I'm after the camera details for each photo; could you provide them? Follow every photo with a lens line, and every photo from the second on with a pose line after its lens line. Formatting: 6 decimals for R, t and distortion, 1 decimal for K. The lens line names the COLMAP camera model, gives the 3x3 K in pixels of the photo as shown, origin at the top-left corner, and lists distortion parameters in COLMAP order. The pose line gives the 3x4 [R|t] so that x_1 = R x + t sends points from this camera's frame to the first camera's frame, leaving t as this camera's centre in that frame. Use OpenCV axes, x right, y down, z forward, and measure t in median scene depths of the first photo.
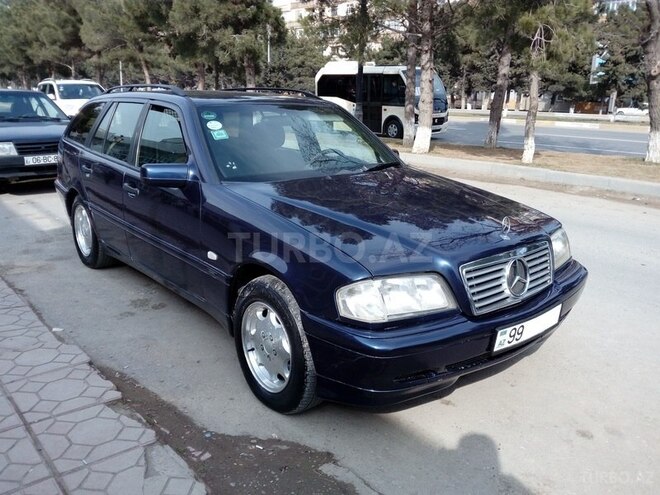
lens RADIAL K [[549.0, 0, 335.4], [0, 549.0, 251.6], [0, 0, 1]] dist [0.020841, -0.045117]
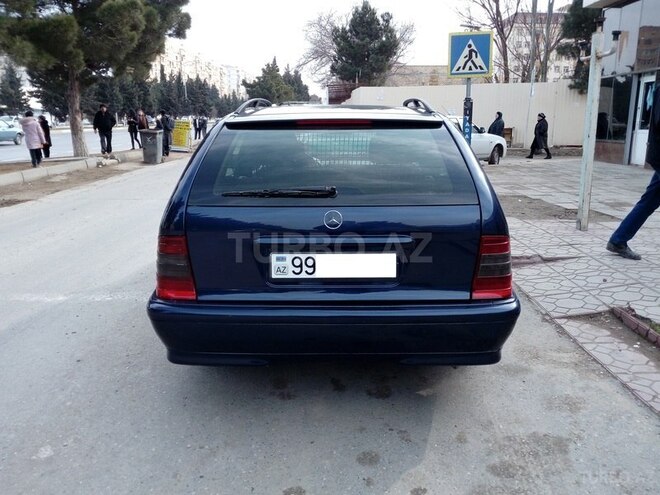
lens RADIAL K [[549.0, 0, 331.3], [0, 549.0, 247.3], [0, 0, 1]] dist [0.020841, -0.045117]
pose [[-0.754107, -0.168722, 0.634709, -0.216092], [0.172314, 0.881749, 0.439120, -0.126160], [-0.633744, 0.440512, -0.635860, 0.439361]]
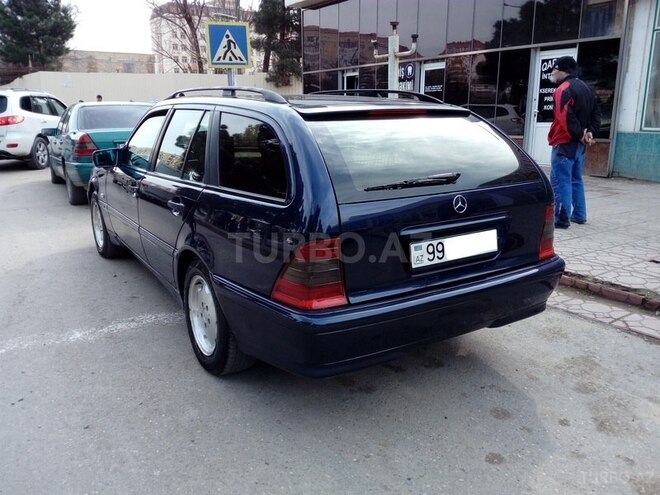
lens RADIAL K [[549.0, 0, 335.5], [0, 549.0, 248.9], [0, 0, 1]] dist [0.020841, -0.045117]
pose [[-0.992140, -0.052762, 0.113467, -0.111633], [0.012775, 0.859317, 0.511283, -0.137073], [-0.124480, 0.508714, -0.851889, 0.484024]]
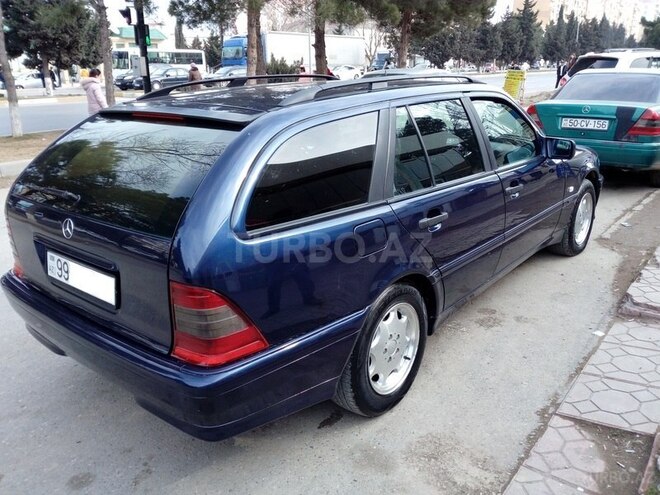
lens RADIAL K [[549.0, 0, 336.1], [0, 549.0, 248.3], [0, 0, 1]] dist [0.020841, -0.045117]
pose [[-0.182138, -0.326804, 0.927375, -0.260509], [0.287217, 0.884335, 0.368047, -0.097142], [-0.940389, 0.333393, -0.067207, 0.299231]]
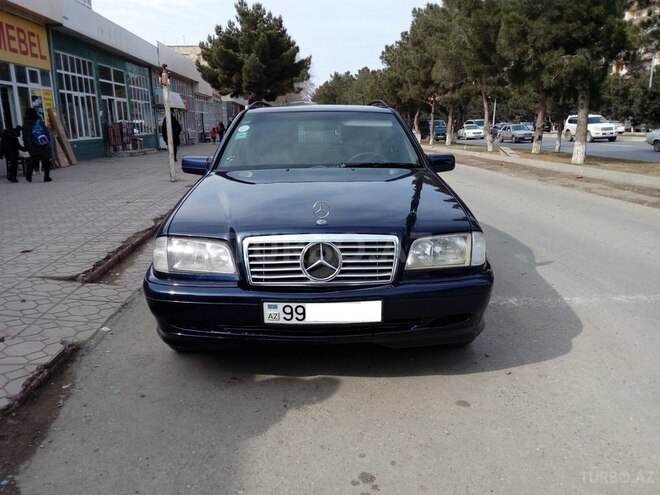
lens RADIAL K [[549.0, 0, 332.1], [0, 549.0, 248.7], [0, 0, 1]] dist [0.020841, -0.045117]
pose [[0.792721, 0.103923, -0.600661, 0.090174], [-0.143180, 0.989537, -0.017757, -0.010230], [0.592531, 0.100079, 0.799307, 0.085858]]
